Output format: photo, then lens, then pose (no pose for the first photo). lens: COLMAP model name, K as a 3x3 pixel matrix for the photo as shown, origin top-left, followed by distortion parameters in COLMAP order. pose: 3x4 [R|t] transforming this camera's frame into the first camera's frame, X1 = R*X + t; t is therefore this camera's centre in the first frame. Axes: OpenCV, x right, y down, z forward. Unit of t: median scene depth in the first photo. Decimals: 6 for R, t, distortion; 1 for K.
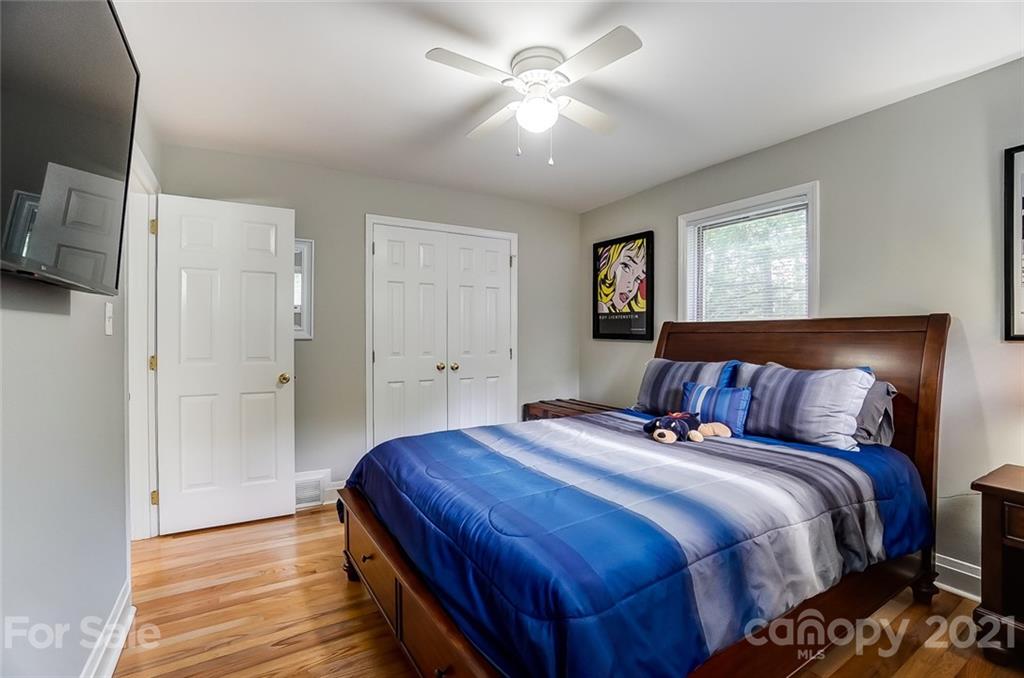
lens RADIAL K [[452.0, 0, 514.3], [0, 452.0, 337.9], [0, 0, 1]] dist [-0.055932, 0.014112]
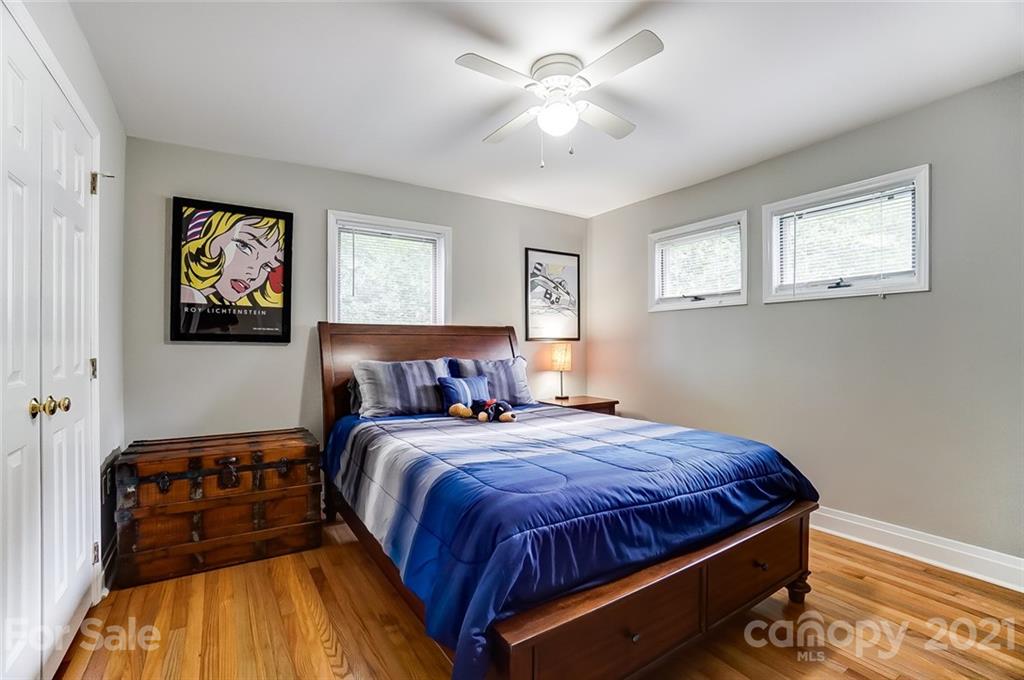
lens RADIAL K [[452.0, 0, 513.5], [0, 452.0, 342.5], [0, 0, 1]] dist [-0.055932, 0.014112]
pose [[-0.011636, 0.002313, 0.999930, -0.510459], [0.005753, 0.999981, -0.002246, 0.009222], [-0.999916, 0.005727, -0.011649, 0.556747]]
